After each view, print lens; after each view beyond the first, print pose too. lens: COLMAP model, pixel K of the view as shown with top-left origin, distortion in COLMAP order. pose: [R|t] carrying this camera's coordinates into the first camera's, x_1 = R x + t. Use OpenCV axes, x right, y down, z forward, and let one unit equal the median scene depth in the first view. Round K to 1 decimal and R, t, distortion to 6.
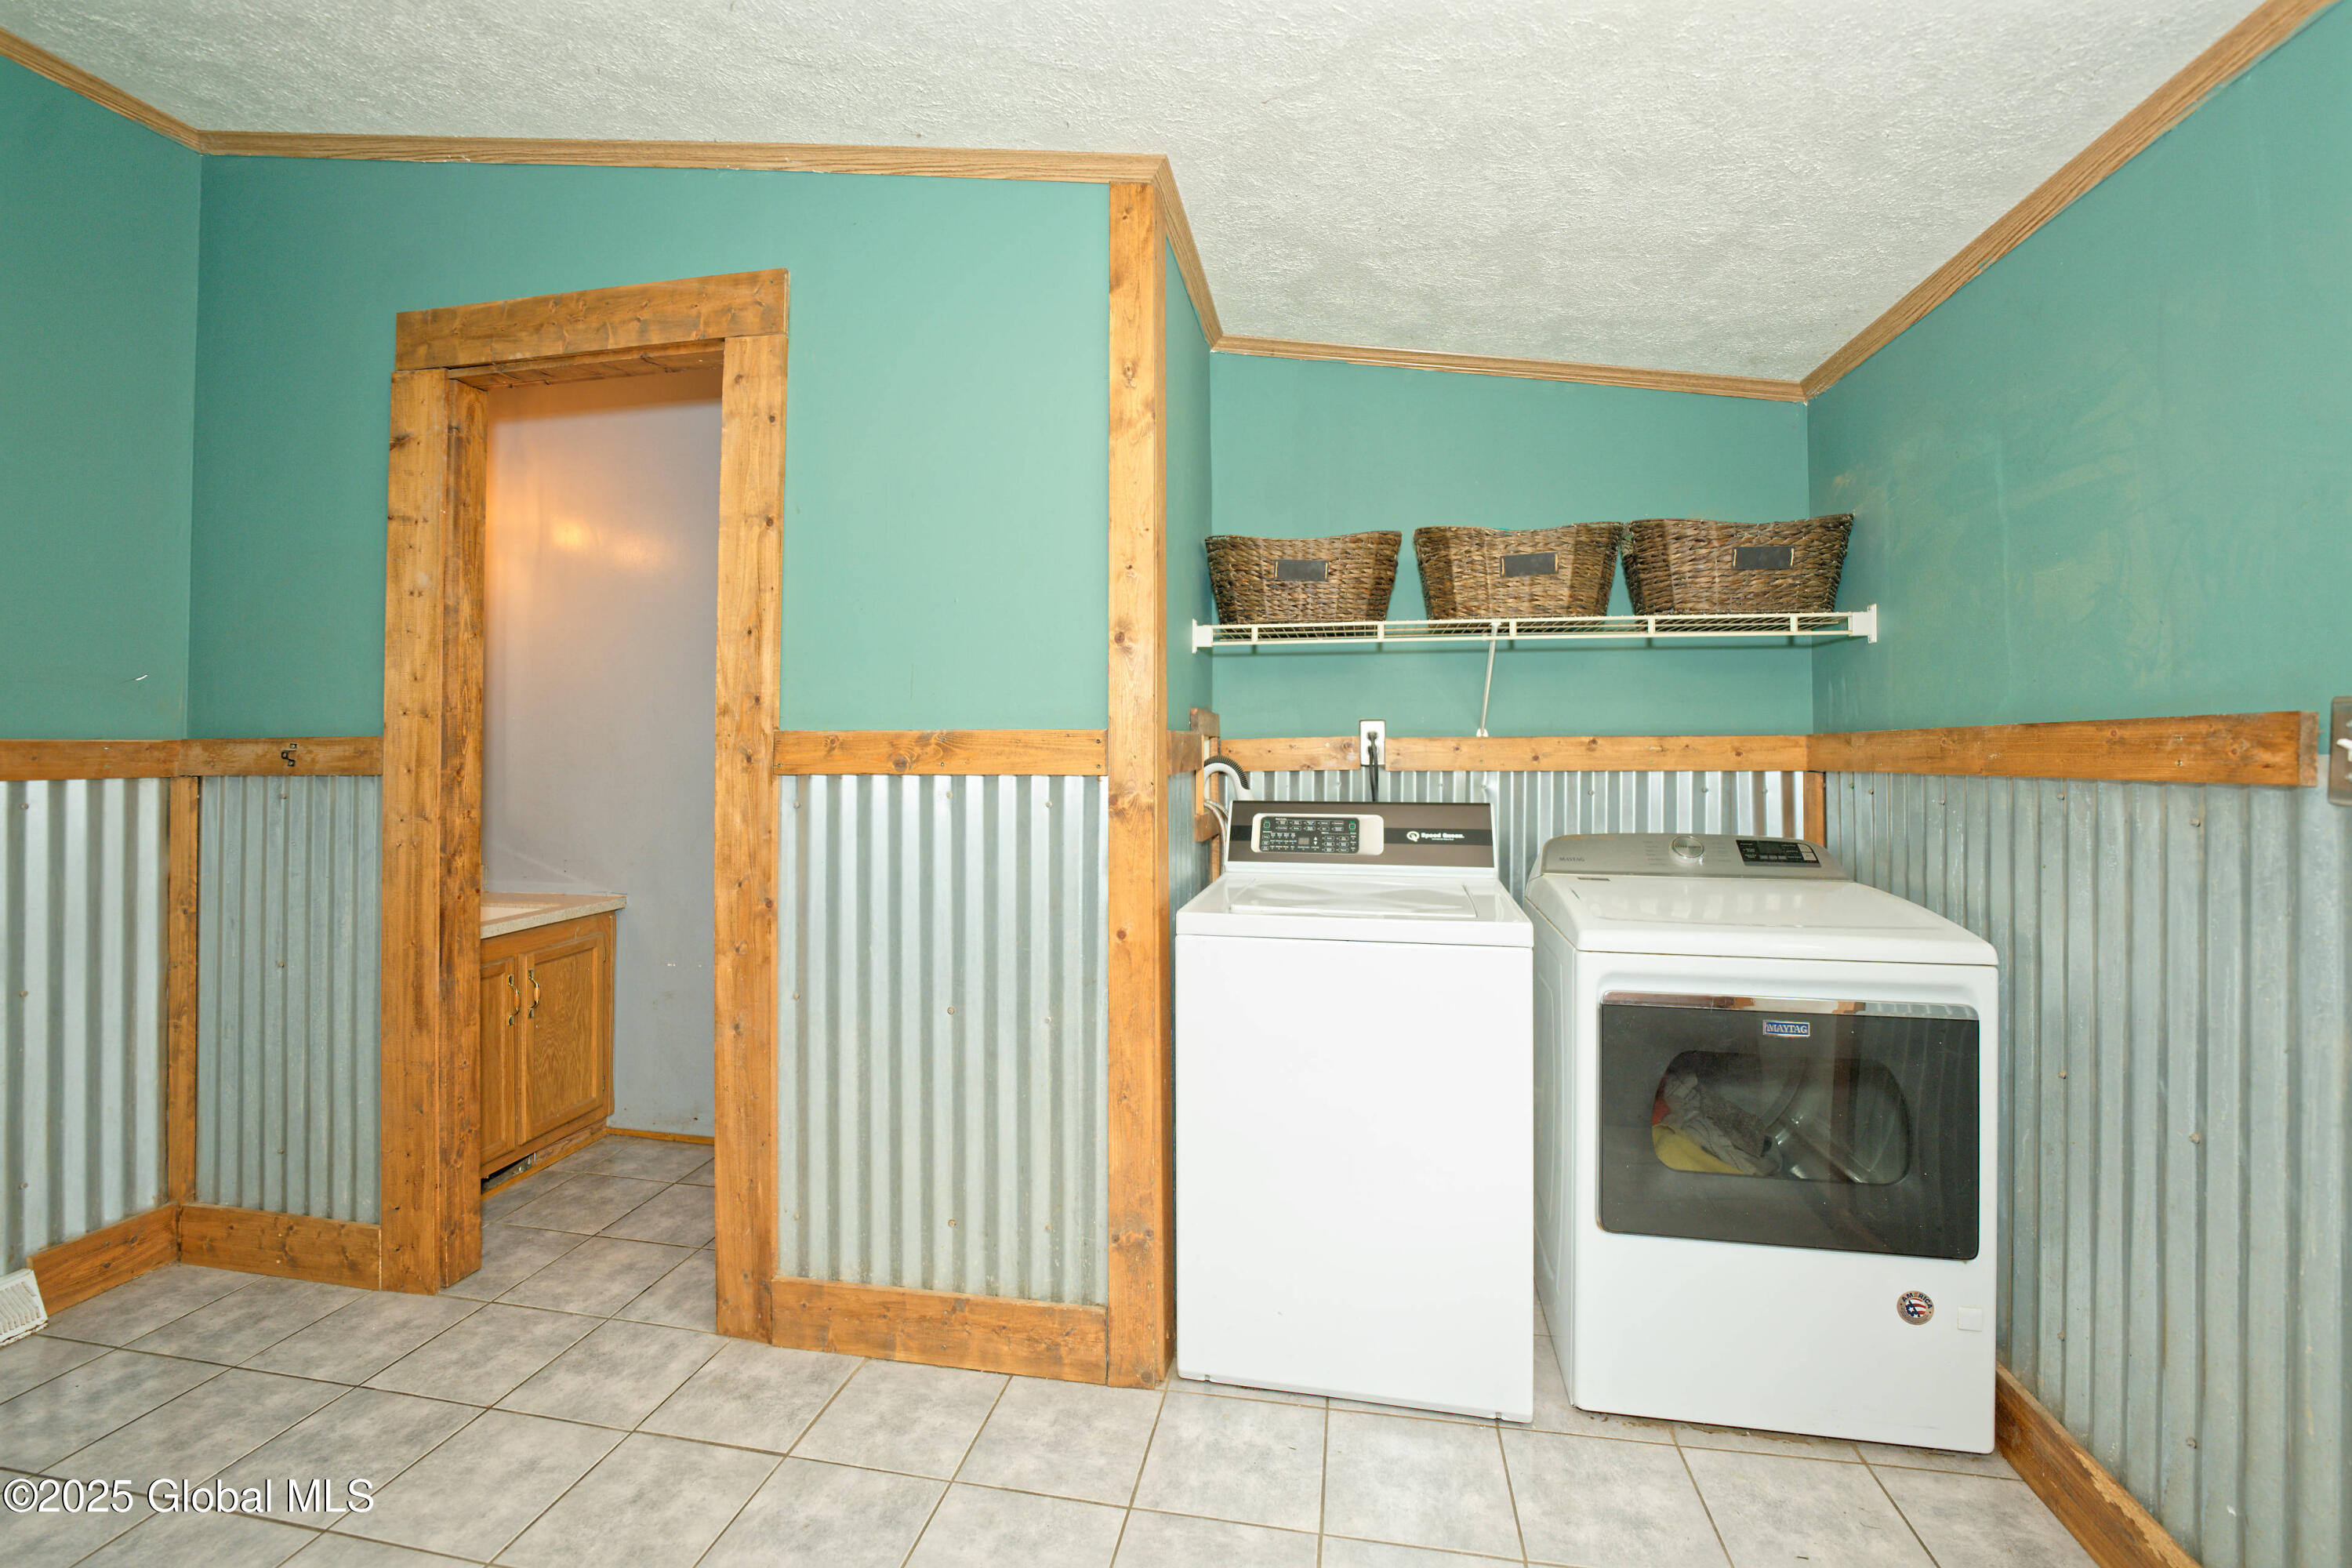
lens RADIAL K [[981.6, 0, 1191.3], [0, 981.6, 761.4], [0, 0, 1]] dist [-0.023373, -0.000064]
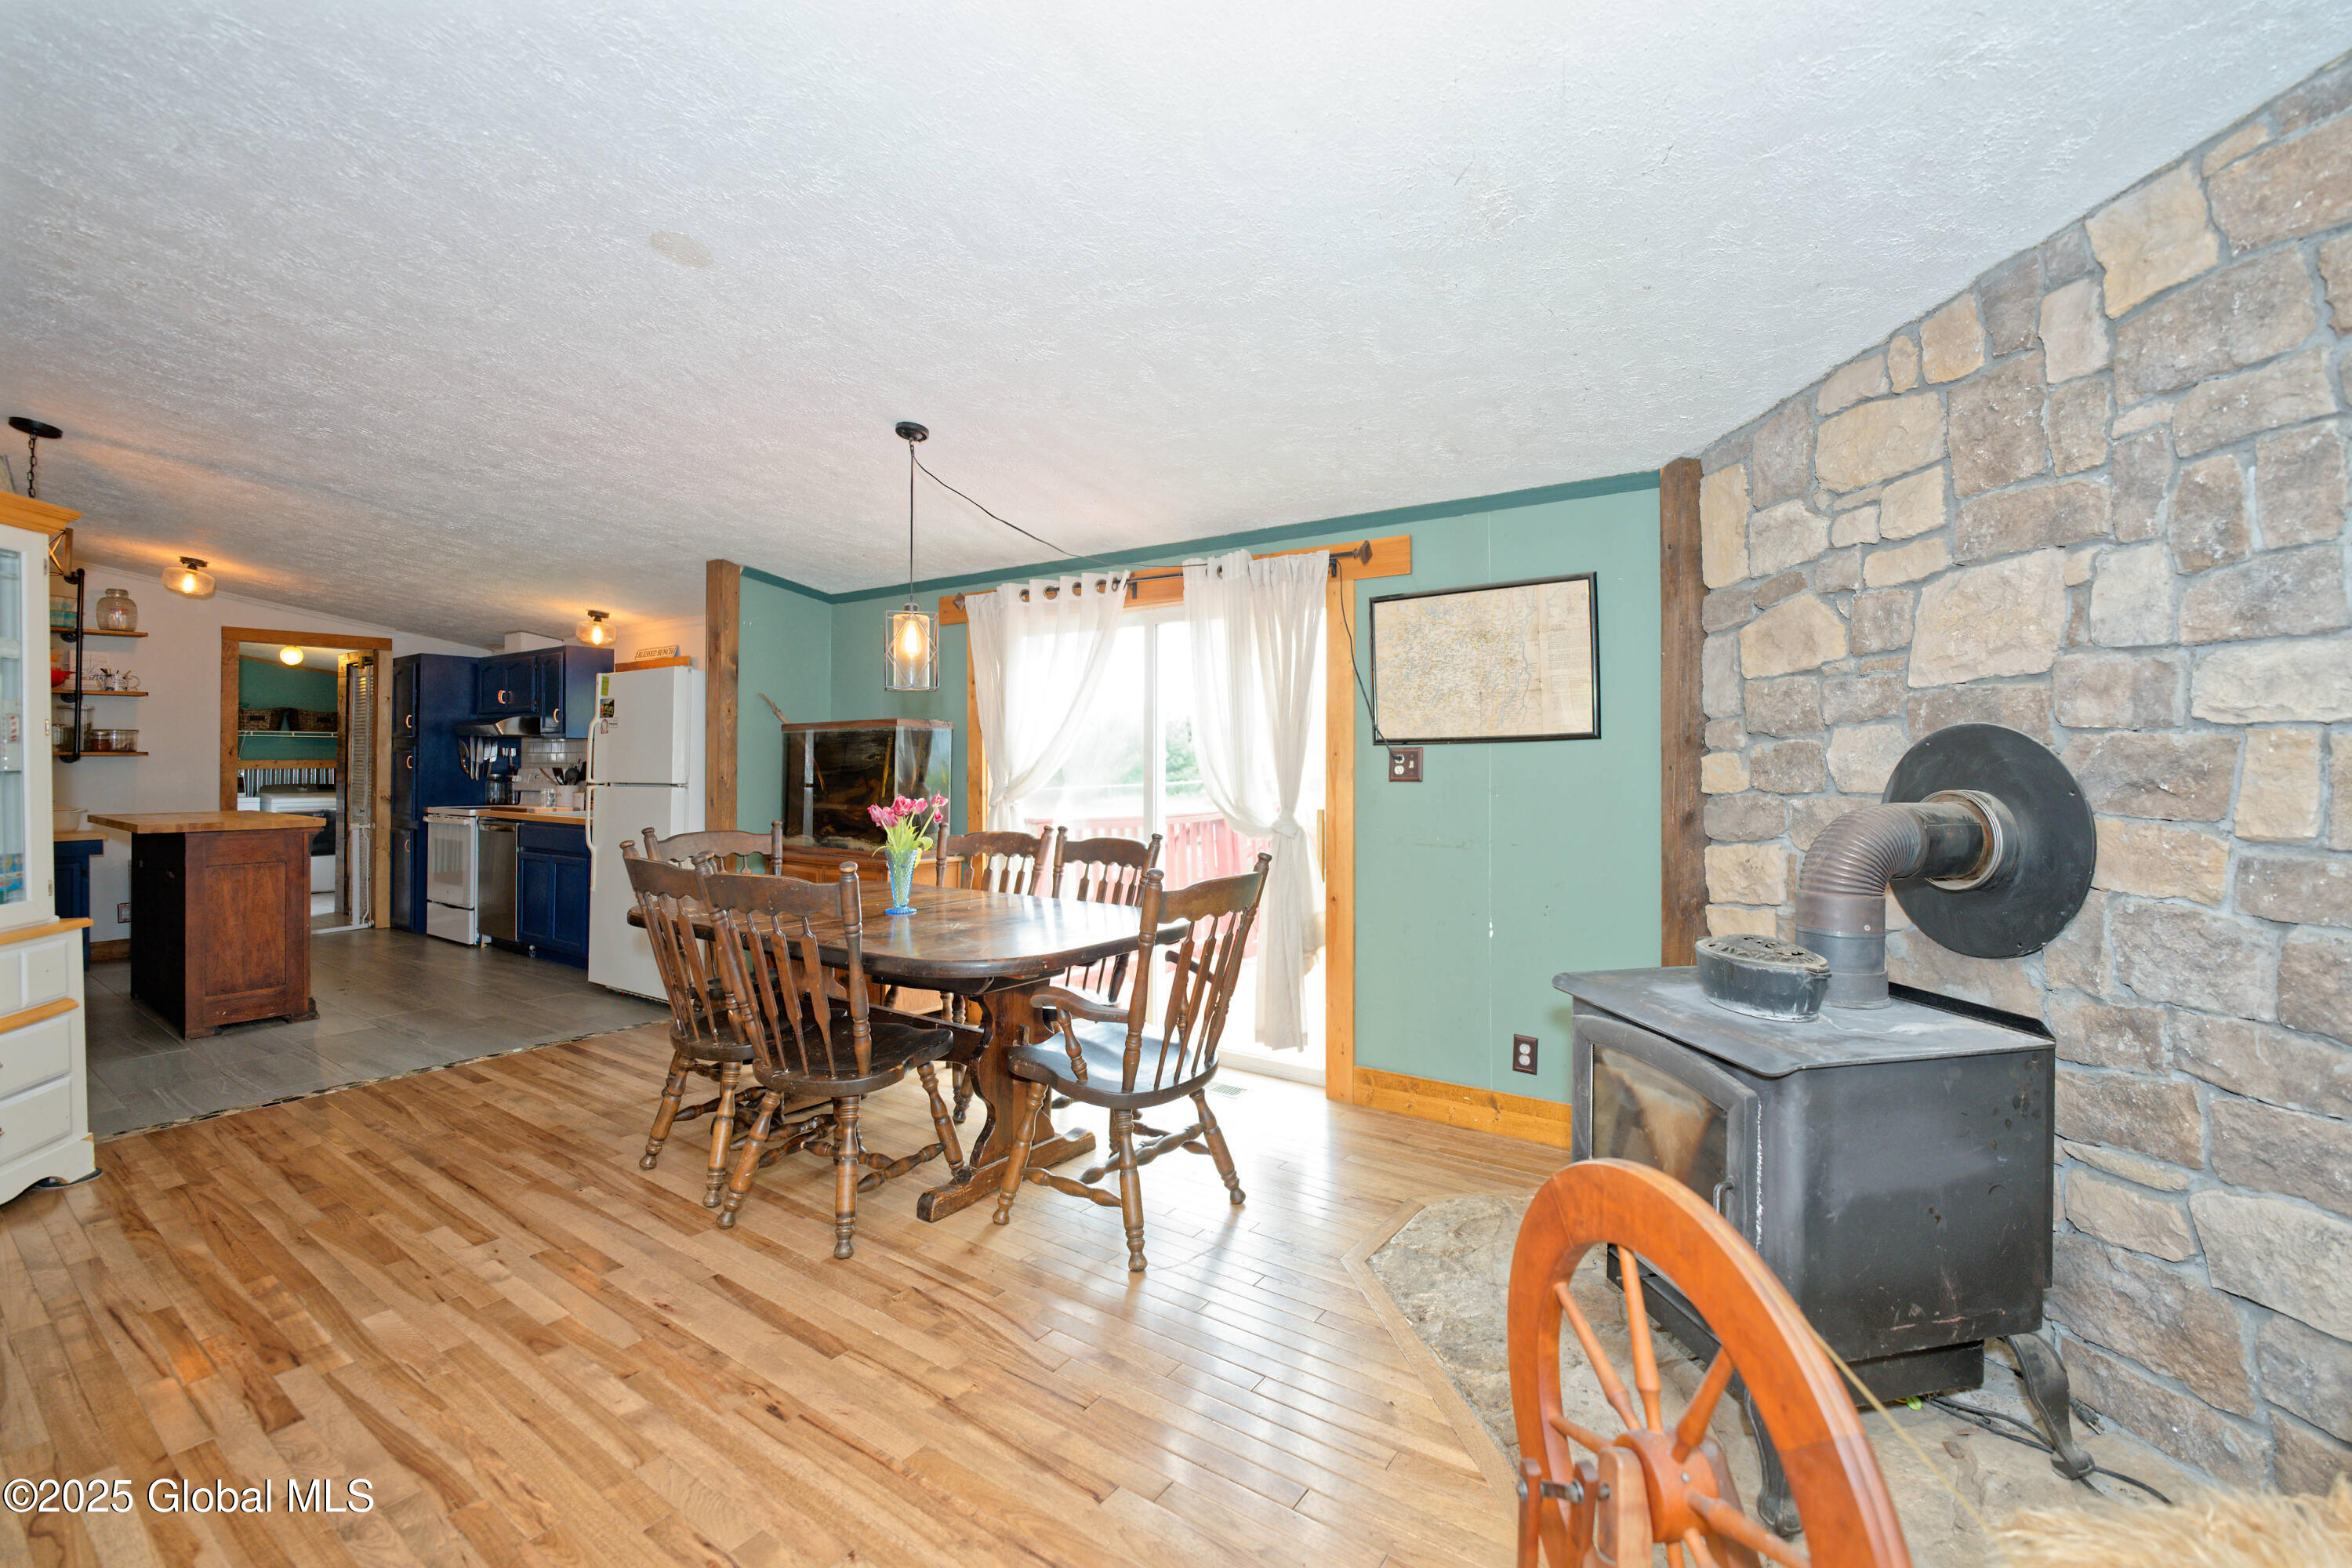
lens RADIAL K [[1004.7, 0, 1198.7], [0, 1004.7, 750.6], [0, 0, 1]] dist [-0.019835, -0.000008]
pose [[0.410403, 0.011637, 0.911830, -1.727468], [-0.004692, 0.999932, -0.010650, -0.035001], [-0.911892, 0.000092, 0.410430, -4.118374]]
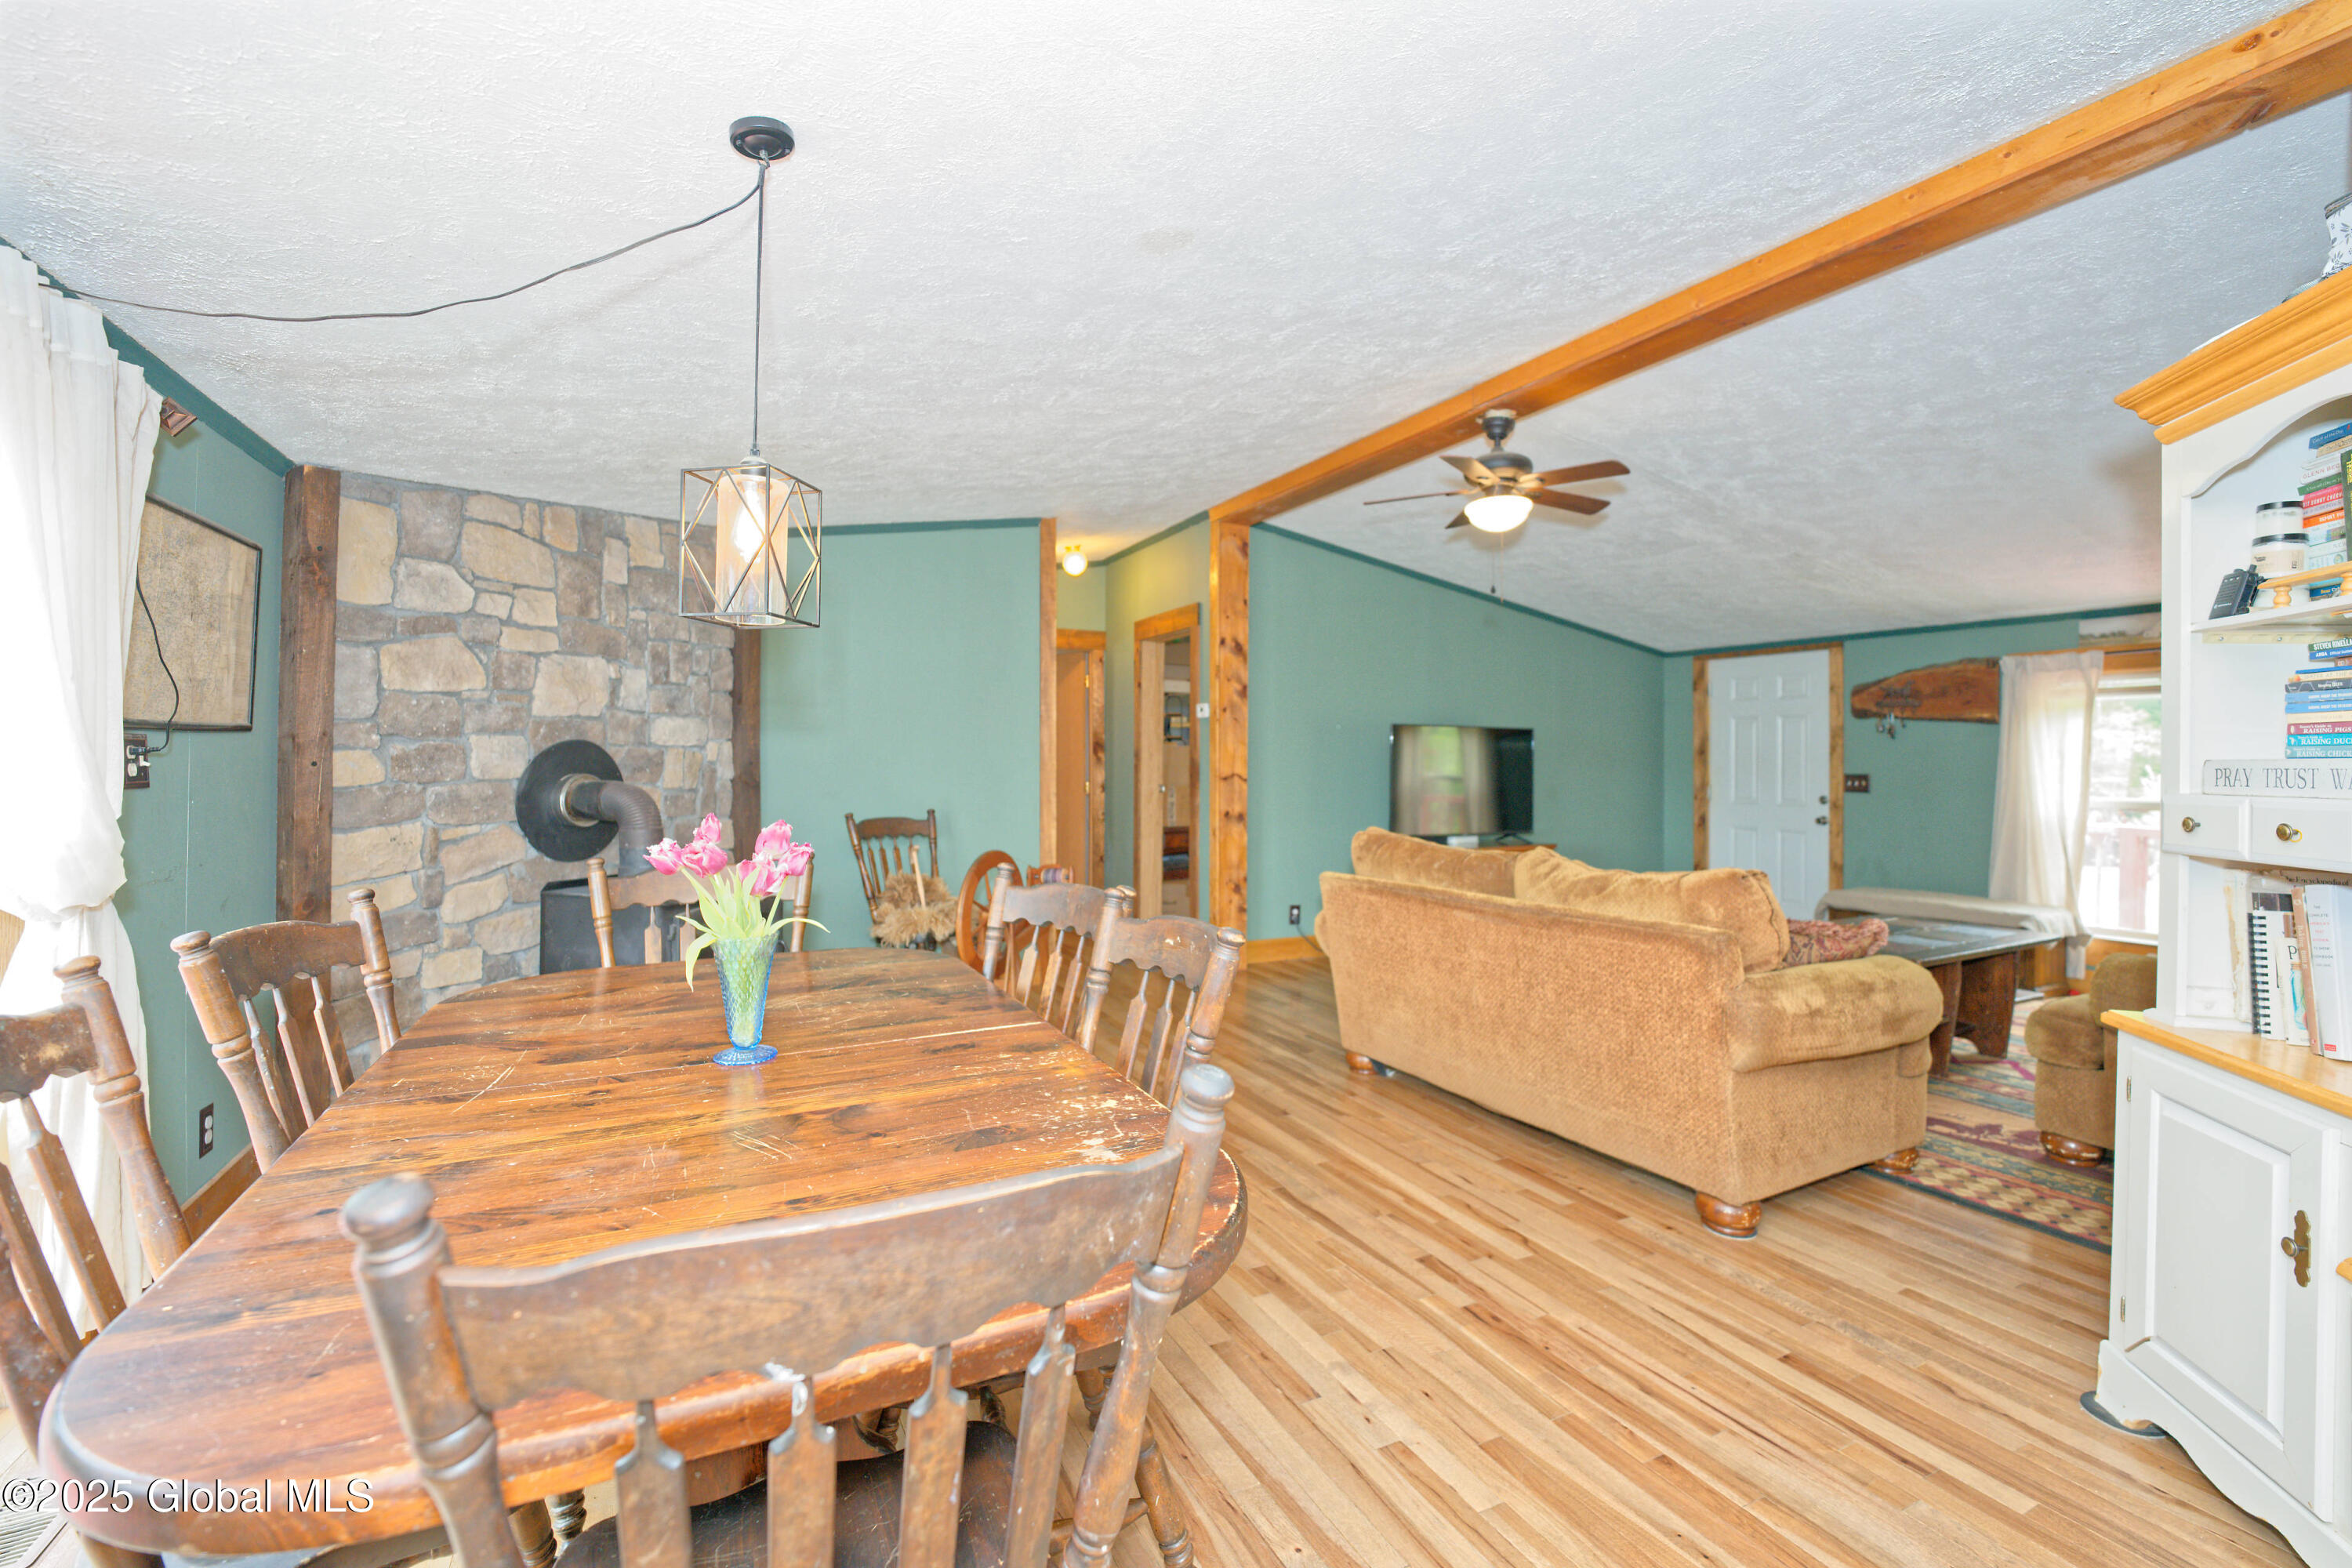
lens RADIAL K [[992.4, 0, 1175.1], [0, 992.4, 749.1], [0, 0, 1]] dist [-0.022770, -0.000120]
pose [[-0.801427, -0.011305, -0.597986, -0.443292], [-0.001968, 0.999866, -0.016266, -0.029610], [0.598090, -0.011860, -0.801341, -2.425806]]
